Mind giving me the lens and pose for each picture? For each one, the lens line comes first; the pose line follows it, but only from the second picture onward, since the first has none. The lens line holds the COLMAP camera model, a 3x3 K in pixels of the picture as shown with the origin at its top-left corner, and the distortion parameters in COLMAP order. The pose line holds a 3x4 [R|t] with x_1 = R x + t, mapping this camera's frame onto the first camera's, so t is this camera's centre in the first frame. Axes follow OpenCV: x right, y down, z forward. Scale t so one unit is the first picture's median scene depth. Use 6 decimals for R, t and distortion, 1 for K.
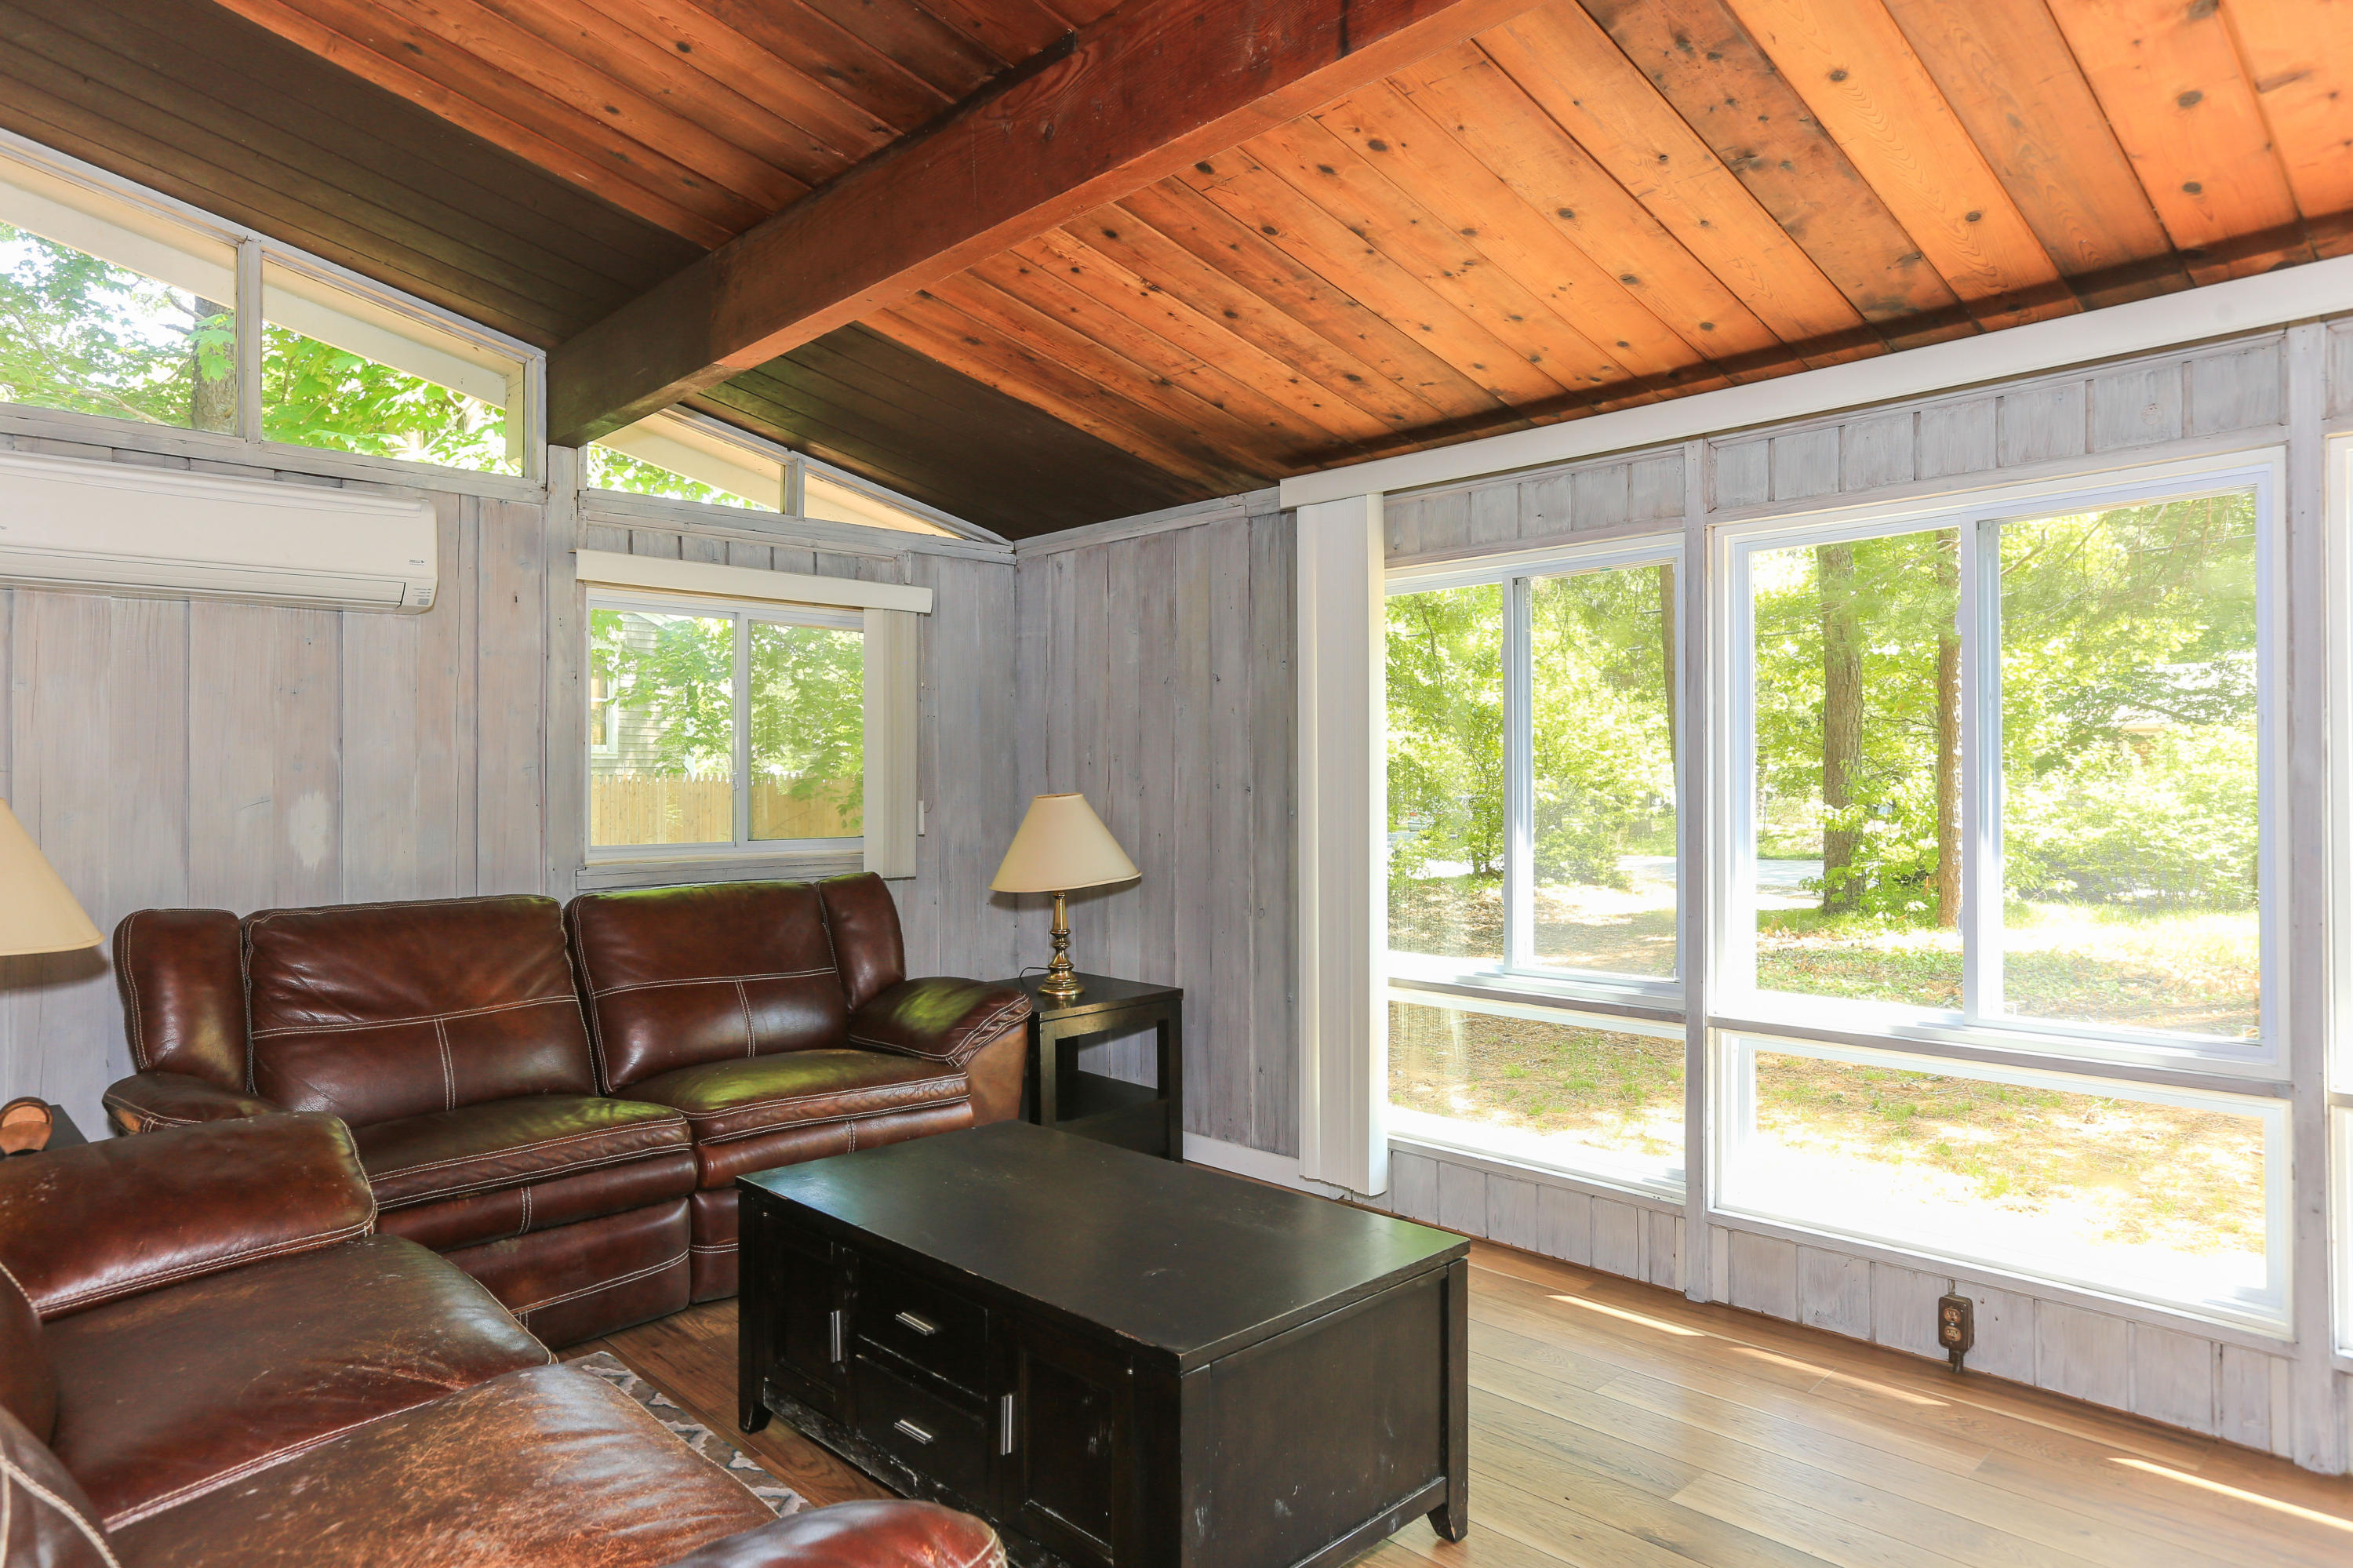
lens RADIAL K [[1375.6, 0, 1190.4], [0, 1375.6, 781.8], [0, 0, 1]] dist [0.009071, 0.011038]
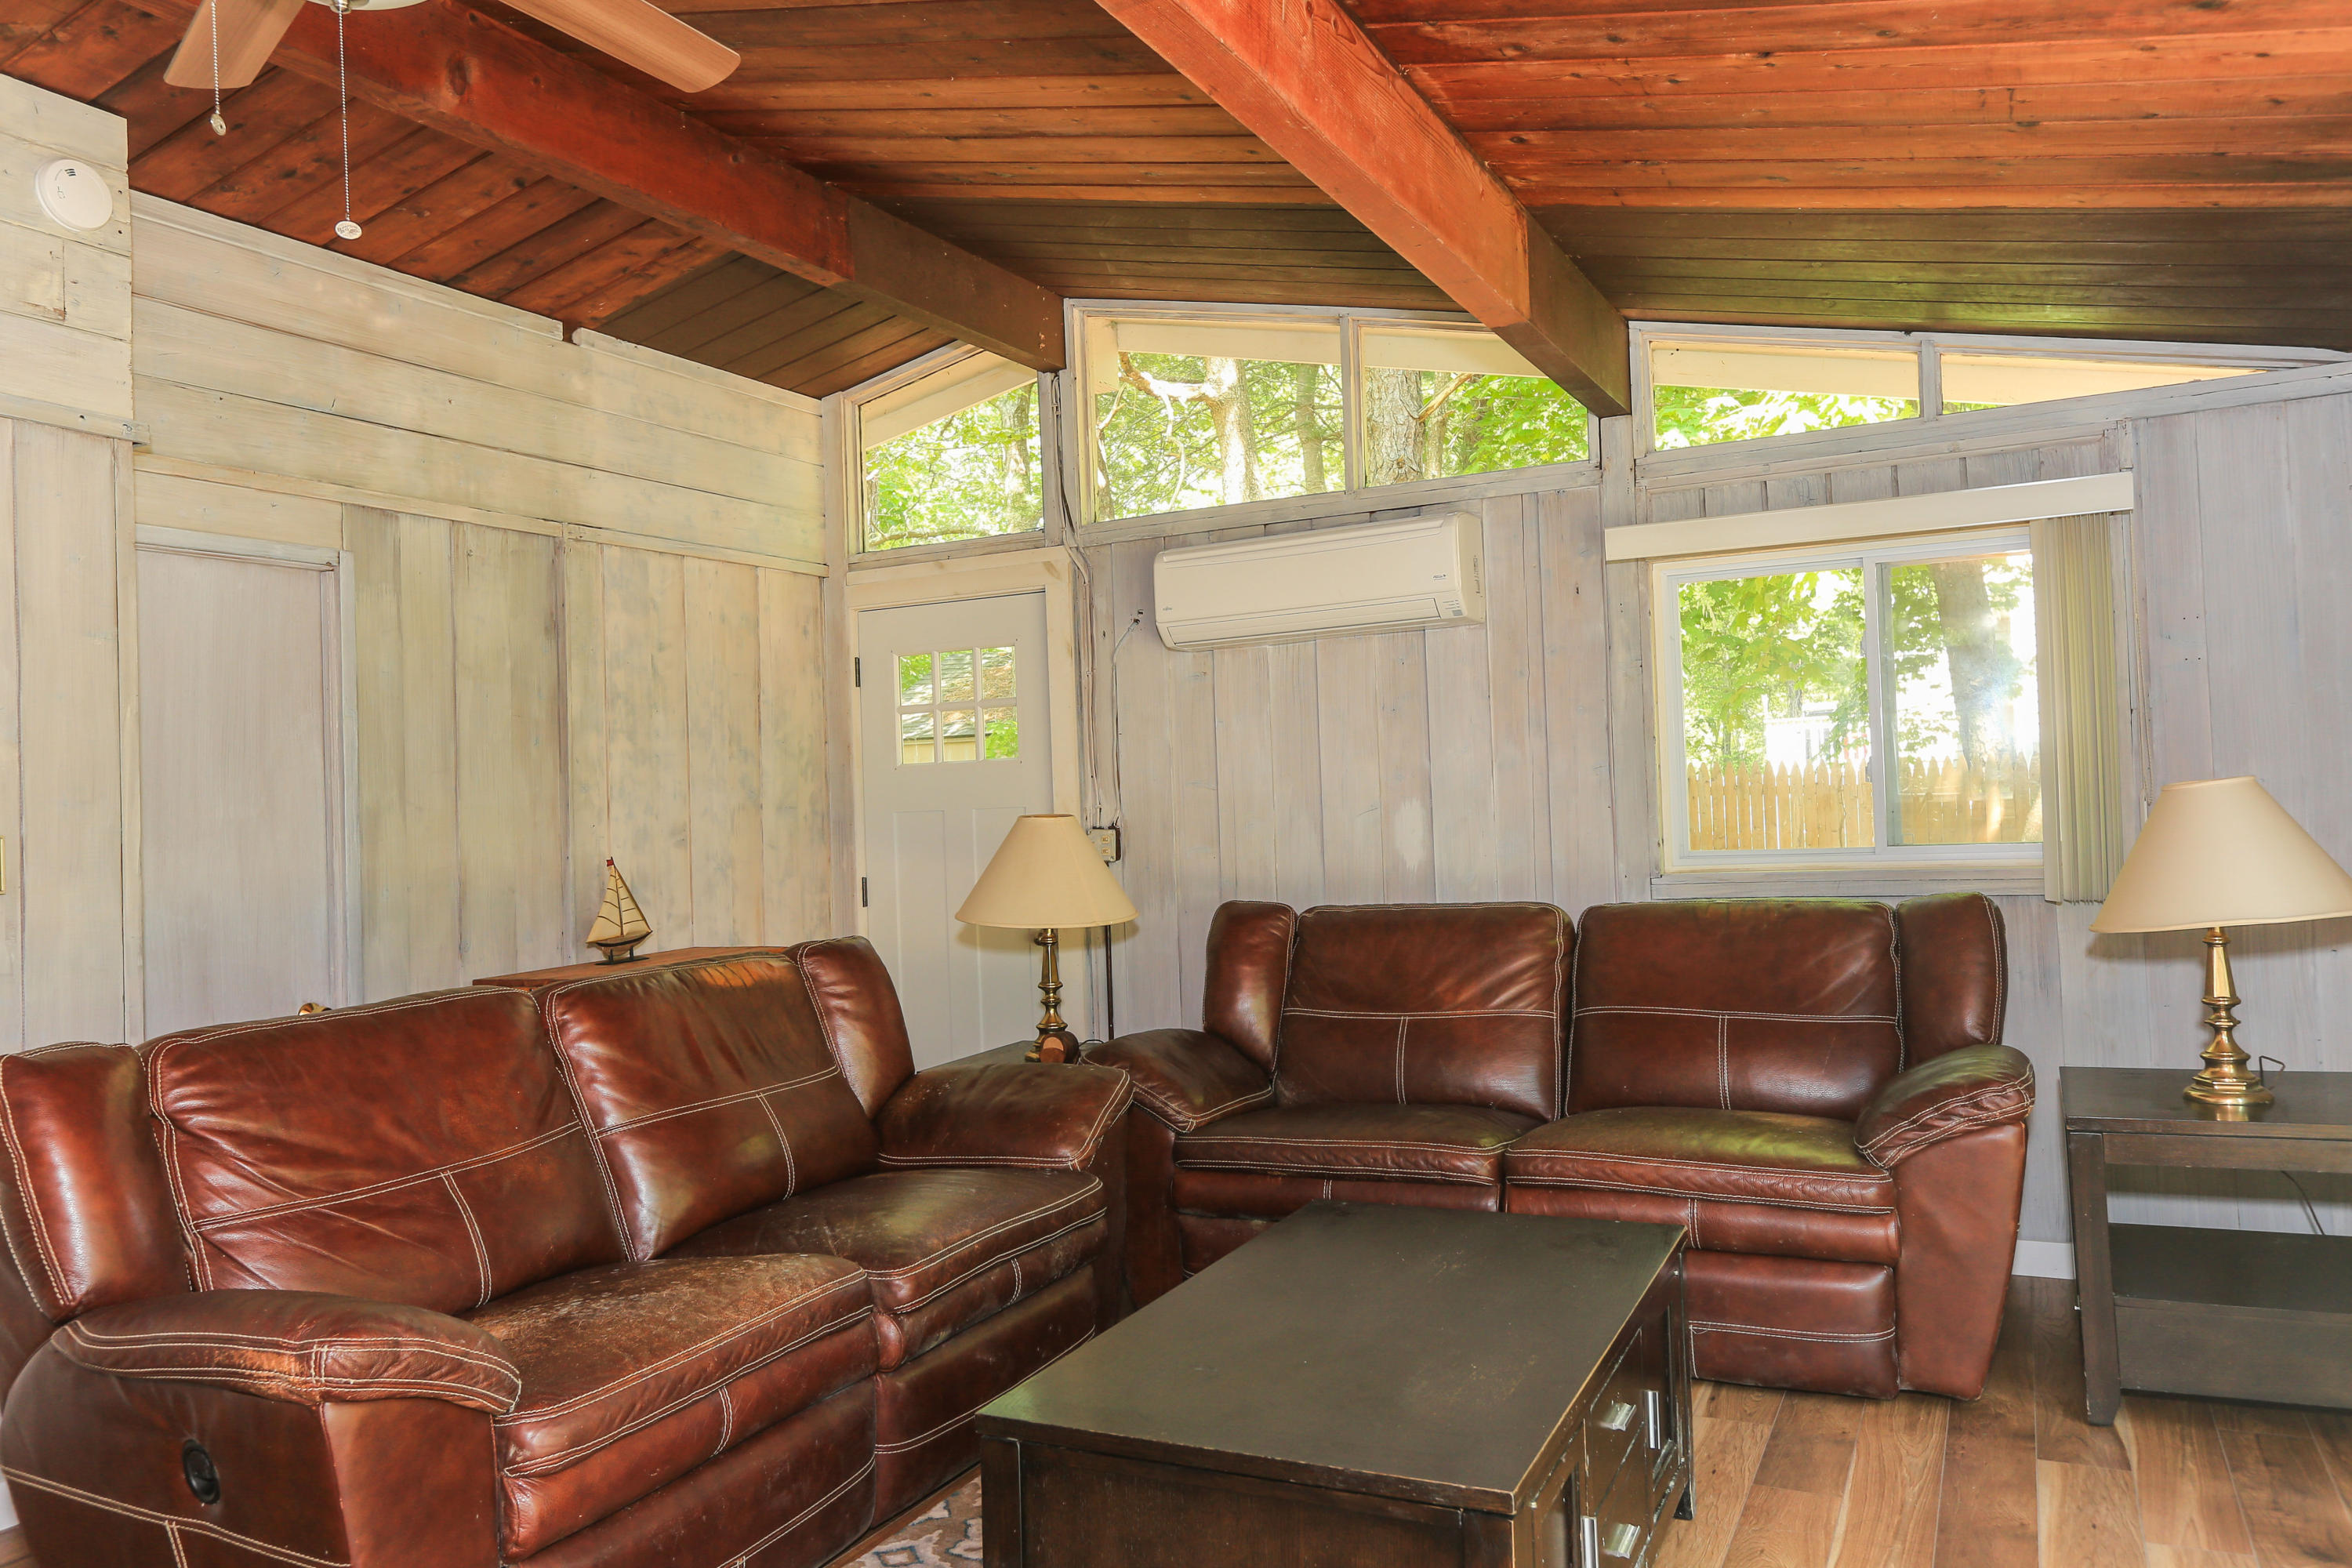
lens RADIAL K [[1738.9, 0, 1186.1], [0, 1738.9, 784.5], [0, 0, 1]] dist [-0.010078, 0.004132]
pose [[0.340036, -0.016944, -0.940260, 0.541680], [0.042210, 0.999105, -0.002740, -0.007290], [0.939465, -0.038757, 0.340447, 0.335134]]
